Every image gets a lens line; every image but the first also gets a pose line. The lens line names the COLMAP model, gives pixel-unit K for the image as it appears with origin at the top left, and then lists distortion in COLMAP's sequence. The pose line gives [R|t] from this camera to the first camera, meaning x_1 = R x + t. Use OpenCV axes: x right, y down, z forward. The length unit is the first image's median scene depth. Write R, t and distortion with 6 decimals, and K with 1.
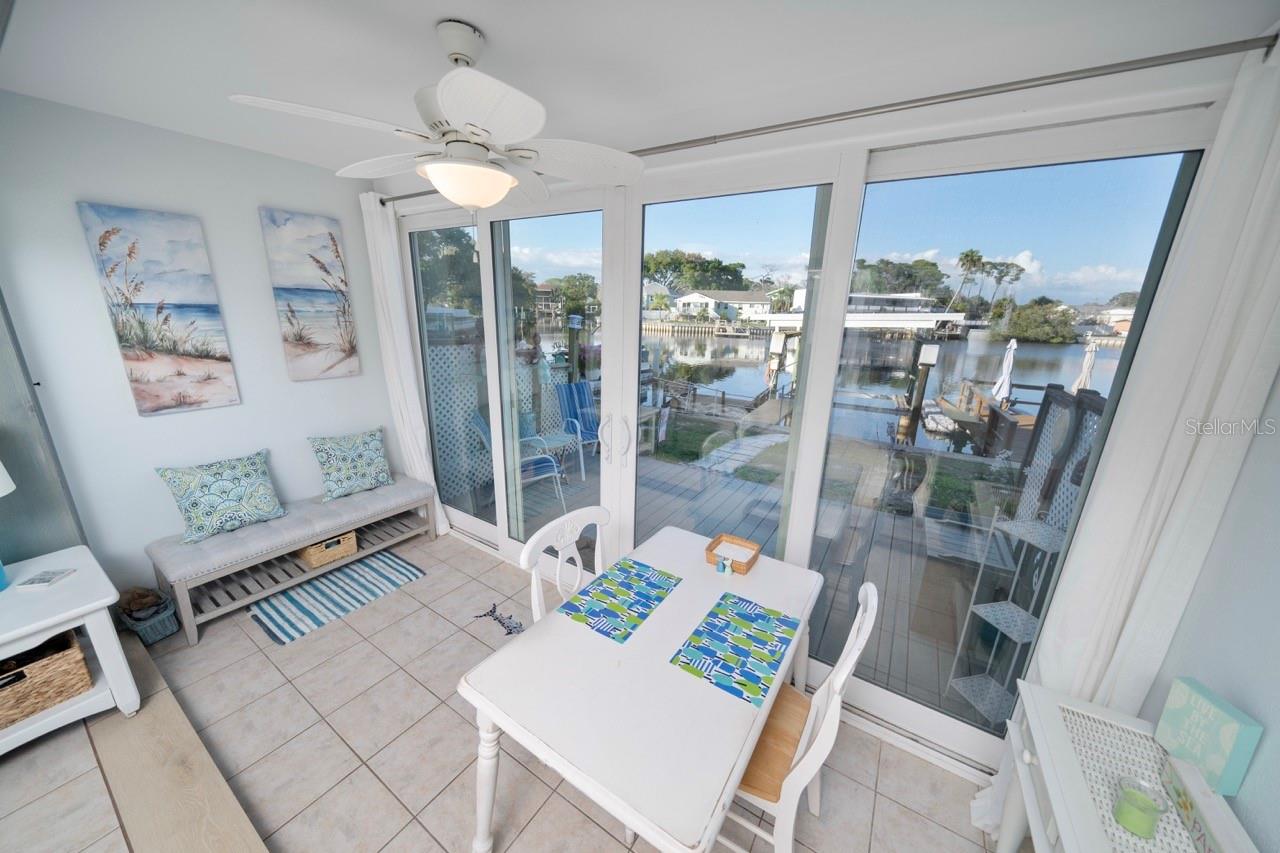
lens RADIAL K [[433.2, 0, 640.0], [0, 433.2, 427.5], [0, 0, 1]] dist [-0.004734, -0.000353]
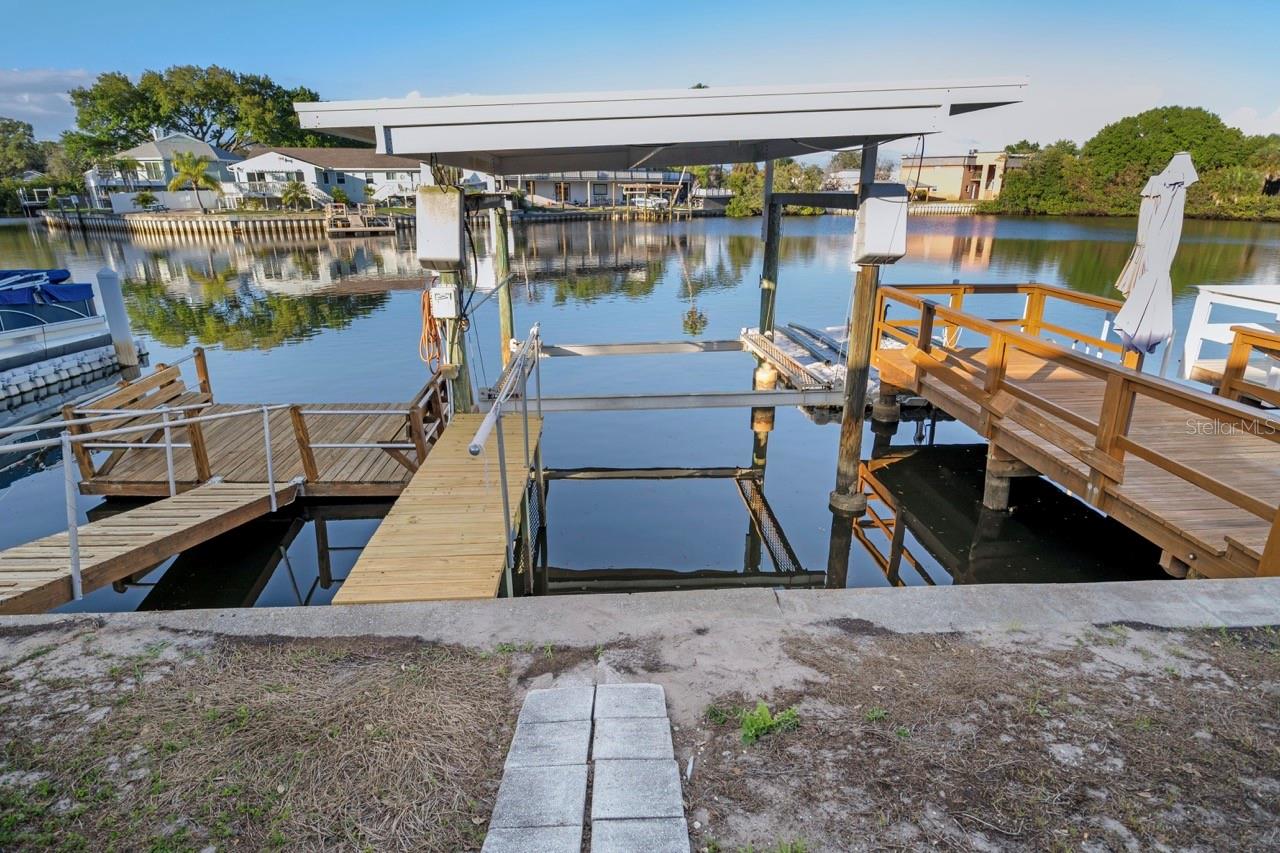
lens RADIAL K [[692.3, 0, 640.7], [0, 692.3, 422.1], [0, 0, 1]] dist [0.001164, -0.000205]
pose [[0.844443, -0.200643, 0.496647, 0.029390], [0.170686, 0.979655, 0.105561, -0.015613], [-0.507723, -0.004369, 0.861509, 0.089371]]
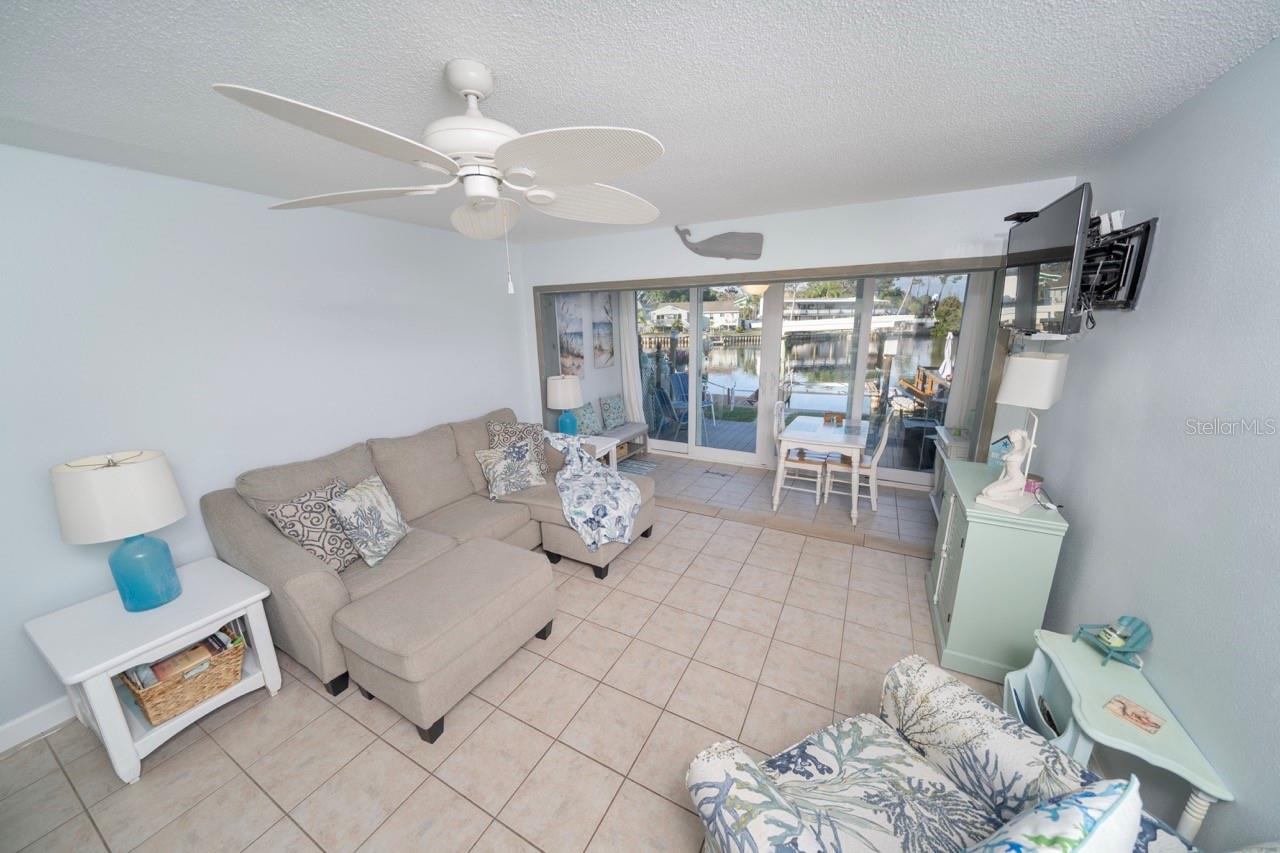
lens RADIAL K [[433.2, 0, 639.5], [0, 433.2, 426.5], [0, 0, 1]] dist [-0.004734, -0.000353]
pose [[0.996064, -0.064055, 0.061266, -0.025294], [0.065922, 0.997405, -0.028949, 0.007954], [-0.059253, 0.032873, 0.997702, -0.034680]]
